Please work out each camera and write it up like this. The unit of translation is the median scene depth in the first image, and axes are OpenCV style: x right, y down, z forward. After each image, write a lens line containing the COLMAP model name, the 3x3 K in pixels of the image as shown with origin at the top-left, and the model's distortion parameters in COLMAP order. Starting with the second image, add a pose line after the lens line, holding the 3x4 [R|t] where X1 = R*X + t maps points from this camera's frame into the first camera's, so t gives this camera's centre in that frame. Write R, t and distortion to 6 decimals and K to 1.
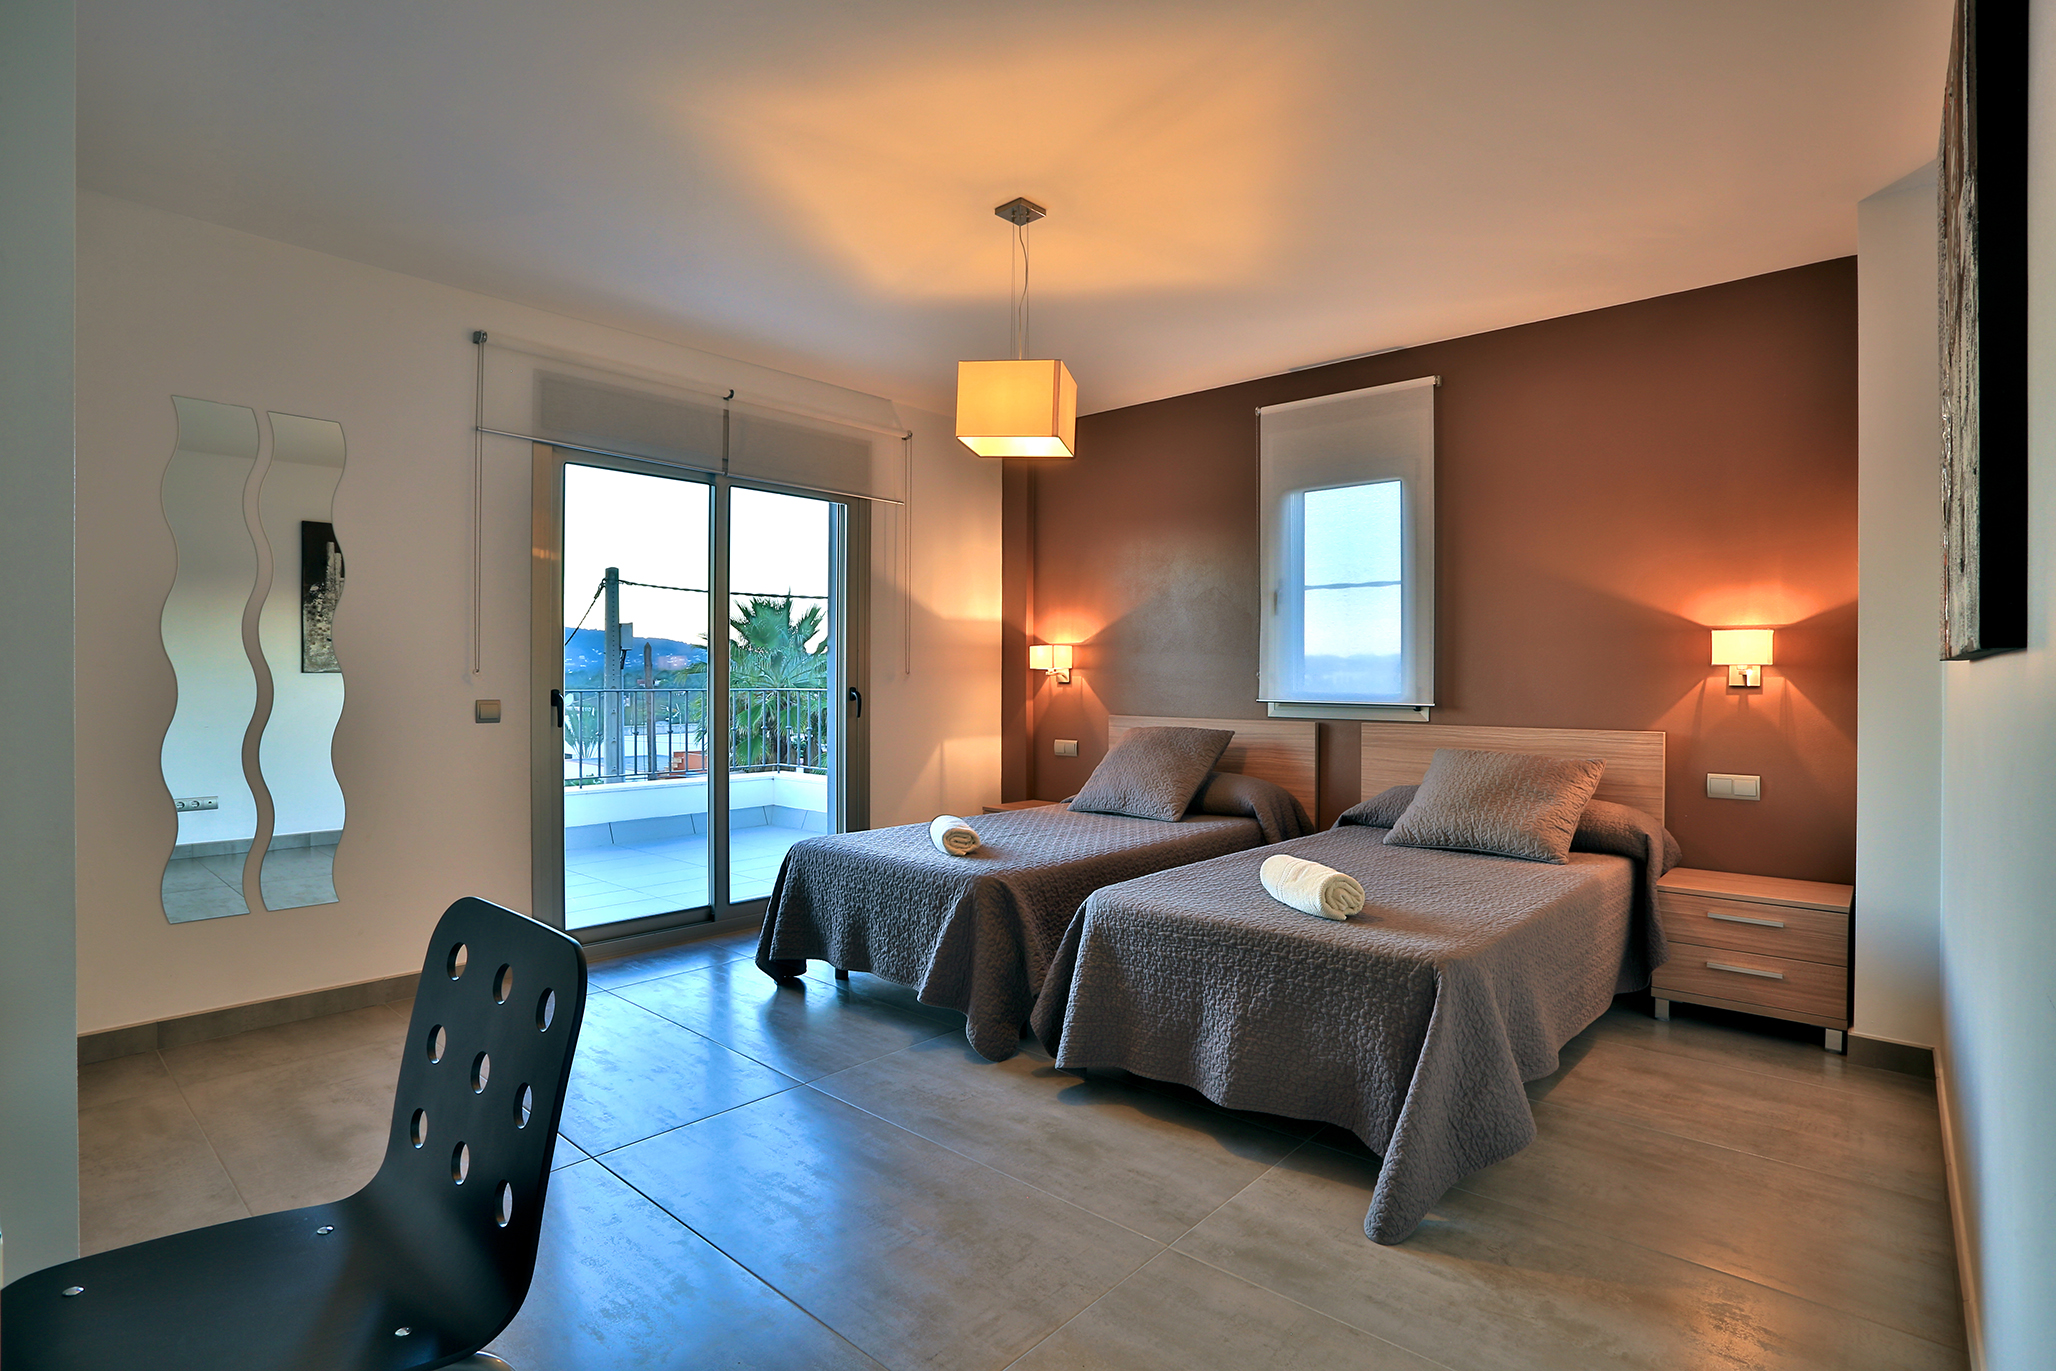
lens RADIAL K [[1007.6, 0, 1029.4], [0, 1007.6, 678.6], [0, 0, 1]] dist [-0.070012, 0.030072]
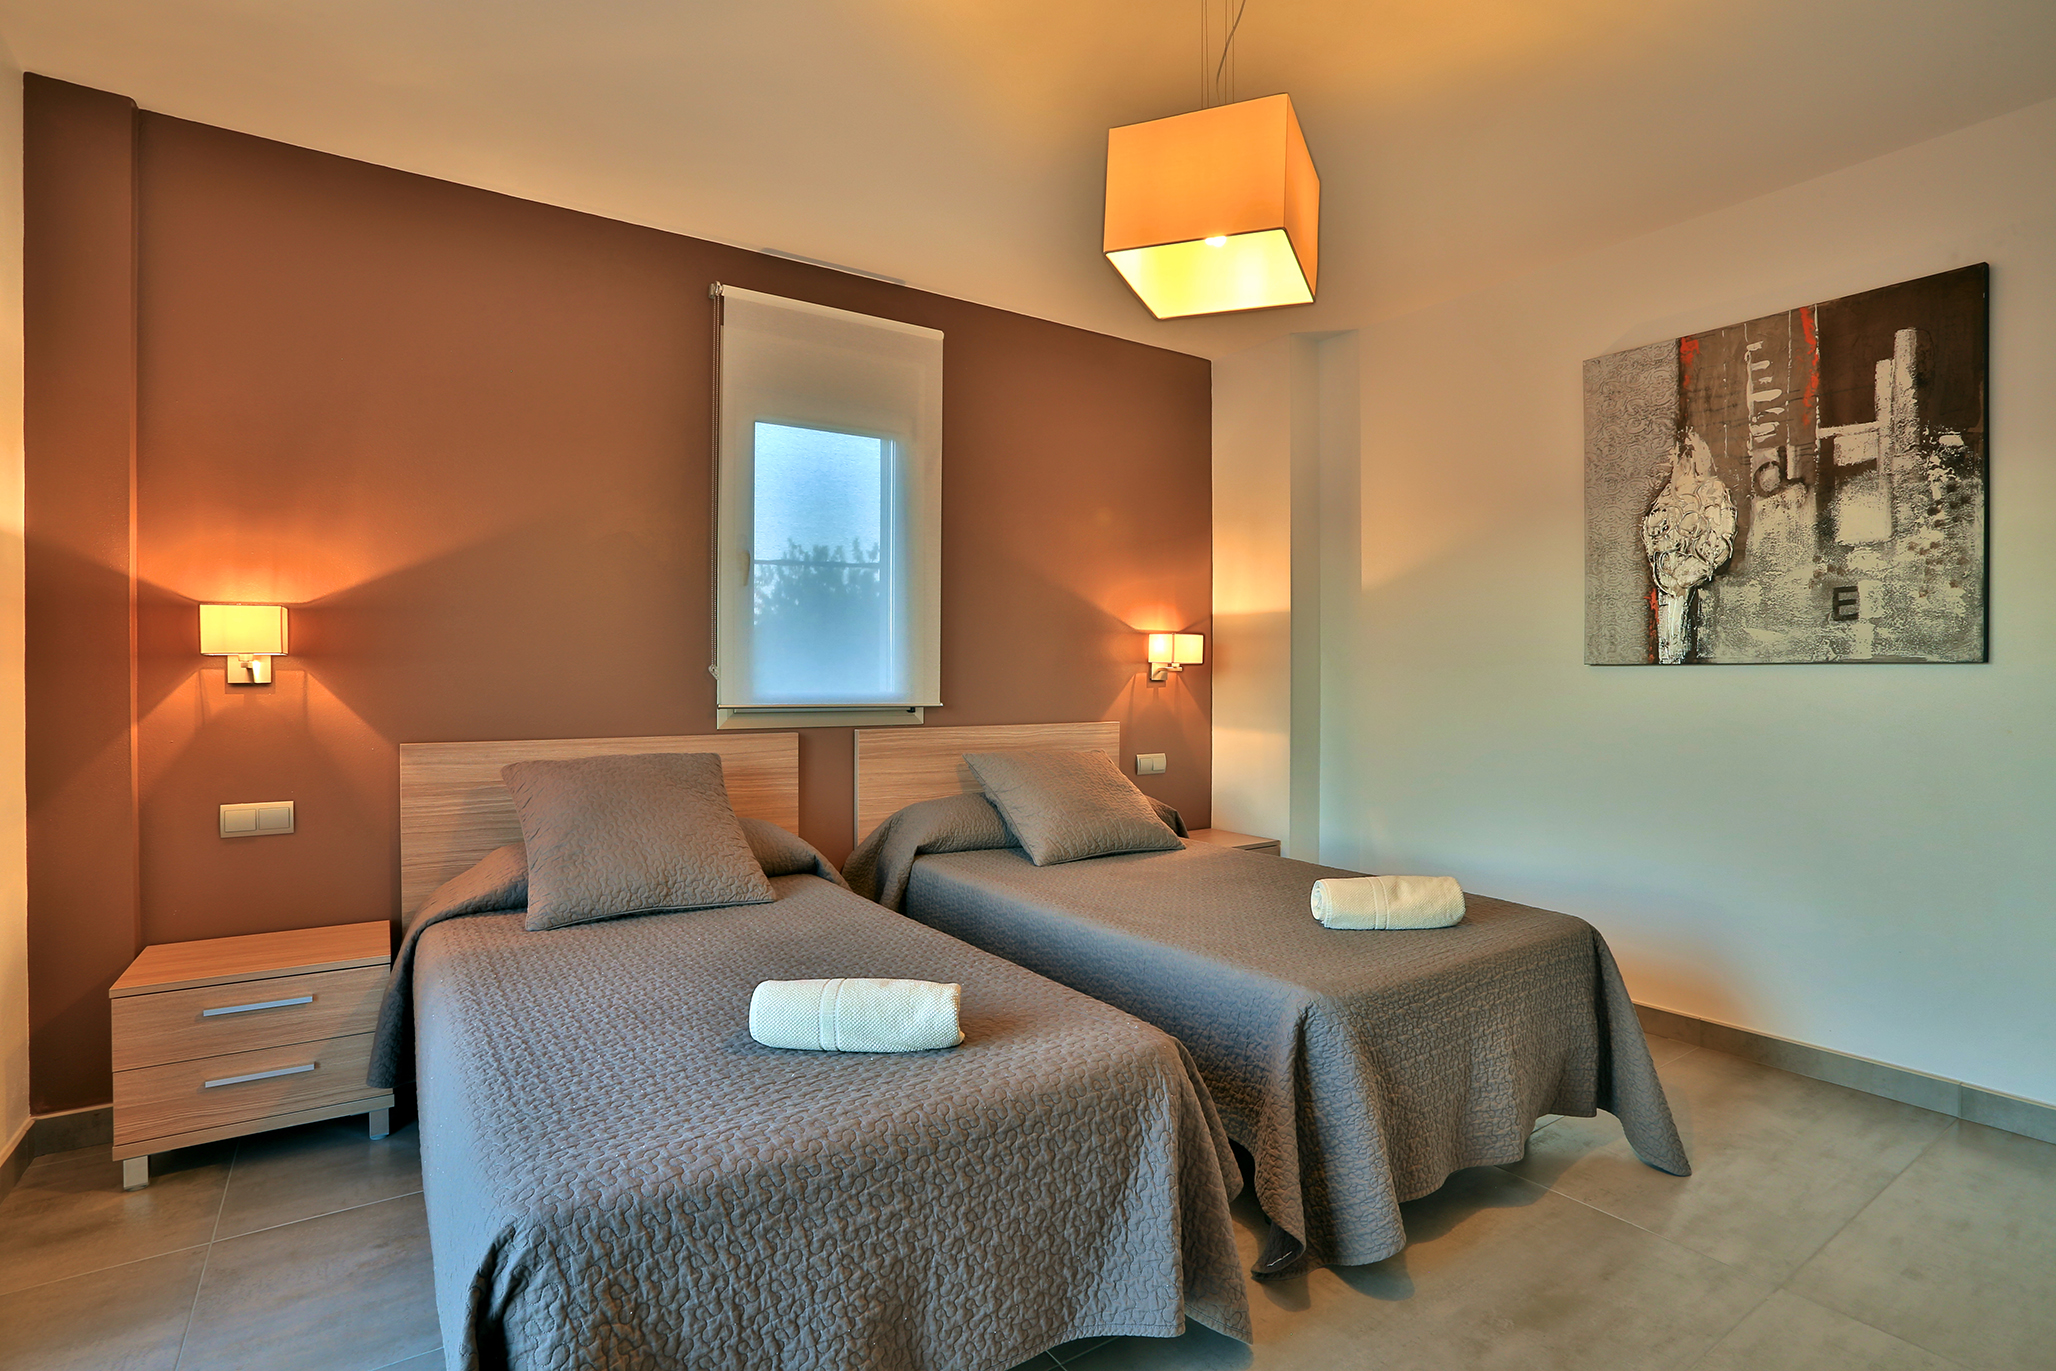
lens RADIAL K [[1007.6, 0, 1041.2], [0, 1007.6, 679.6], [0, 0, 1]] dist [-0.070012, 0.030072]
pose [[0.235487, -0.005261, 0.971863, -0.464001], [-0.000388, 0.999985, 0.005507, -0.000732], [-0.971877, -0.001674, 0.235481, 0.747461]]
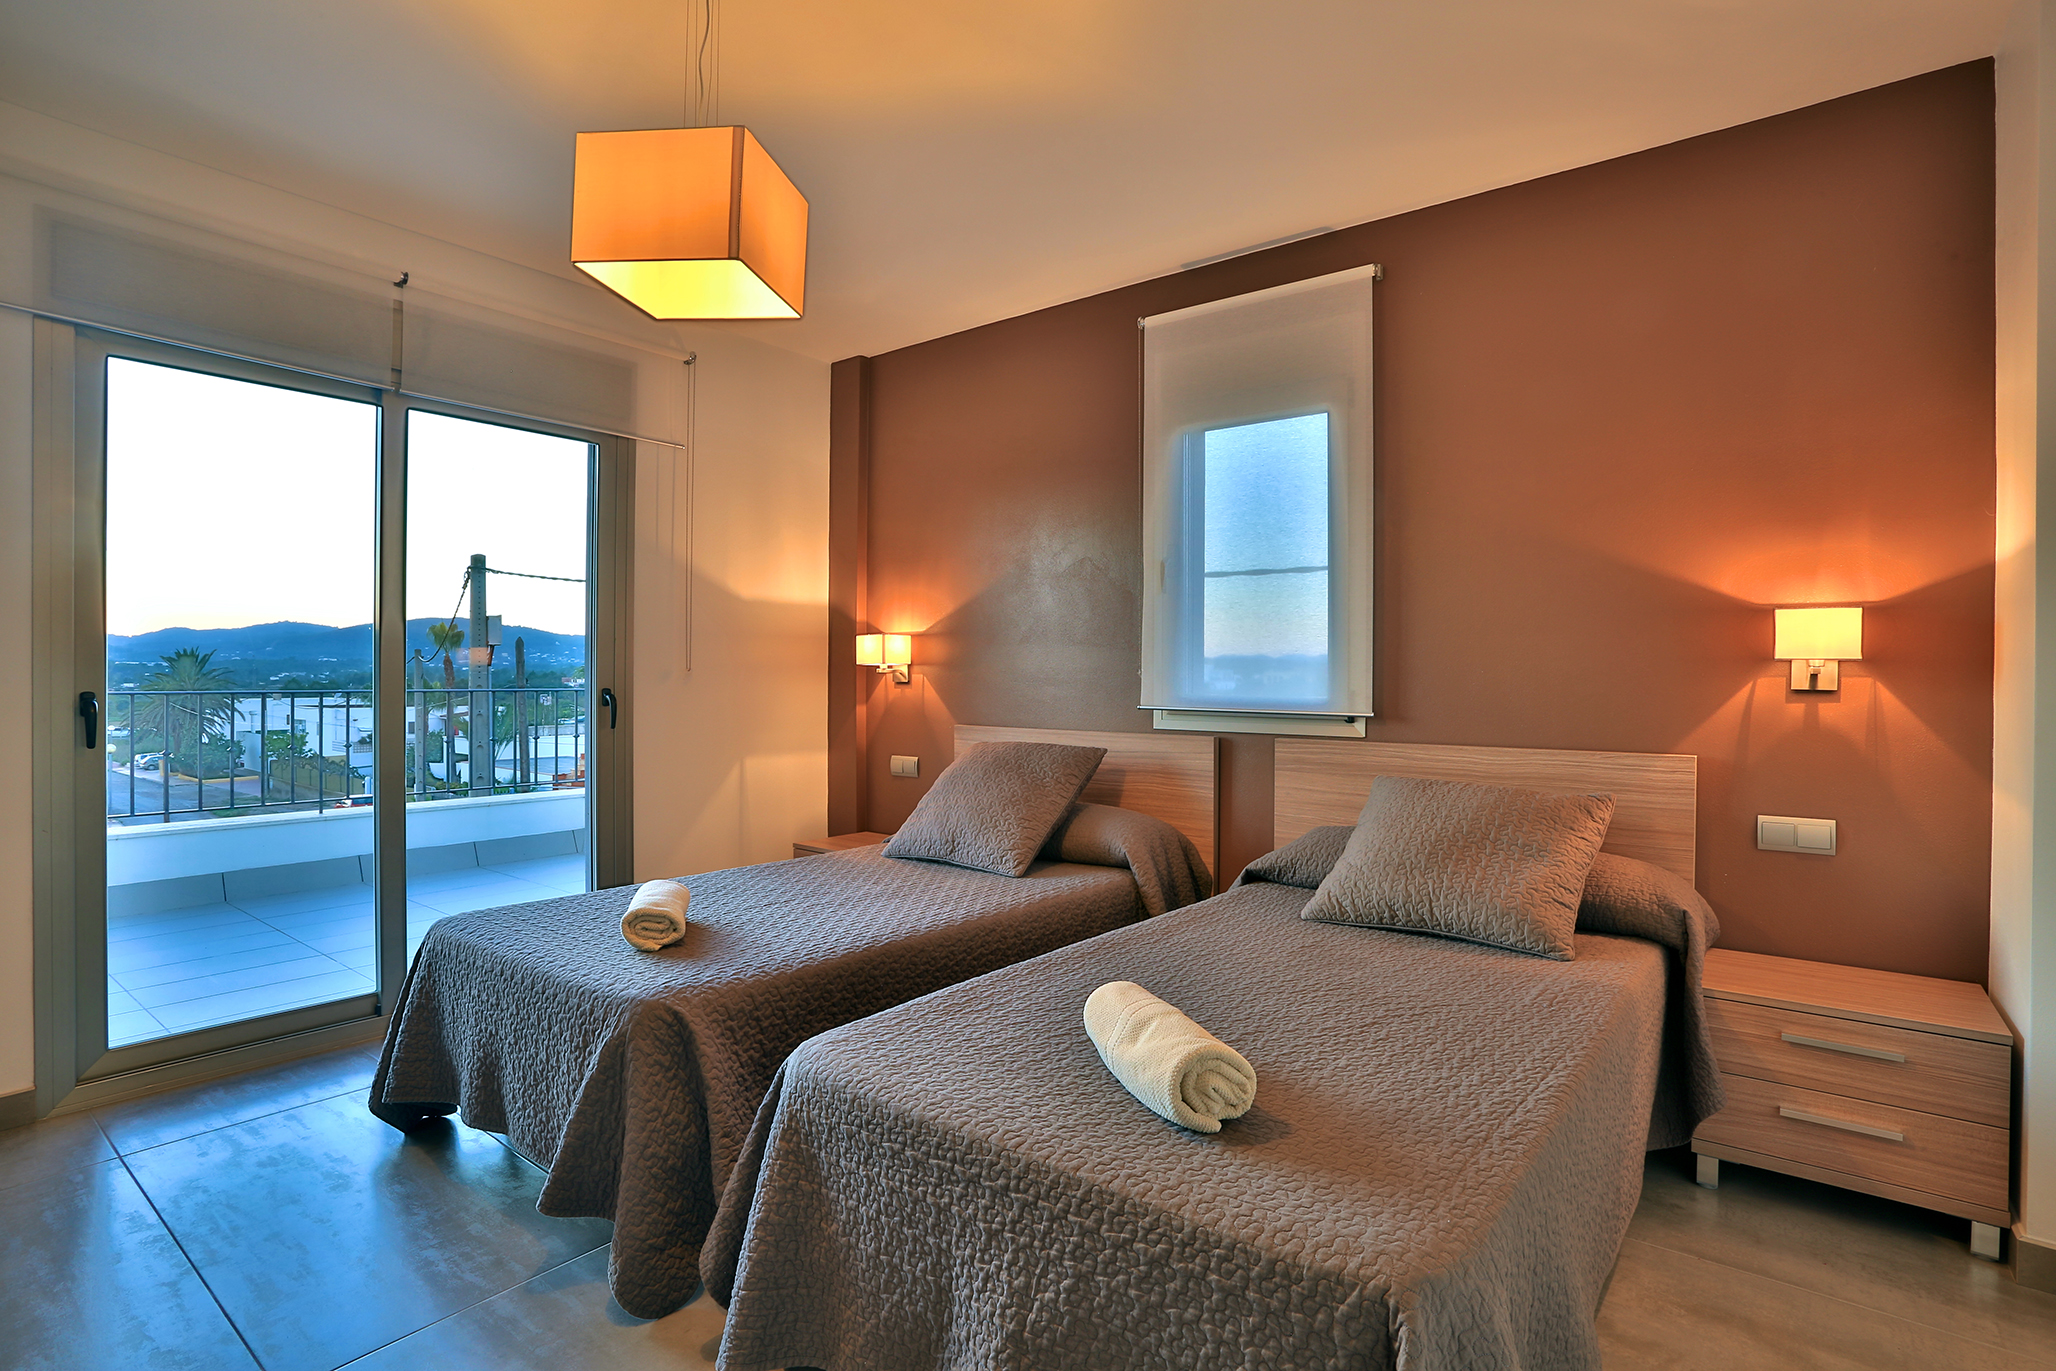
lens RADIAL K [[1007.6, 0, 1026.7], [0, 1007.6, 678.3], [0, 0, 1]] dist [-0.070012, 0.030072]
pose [[0.998049, 0.002456, 0.062391, 0.116059], [-0.002491, 0.999997, 0.000477, 0.000113], [-0.062390, -0.000632, 0.998052, 0.307044]]
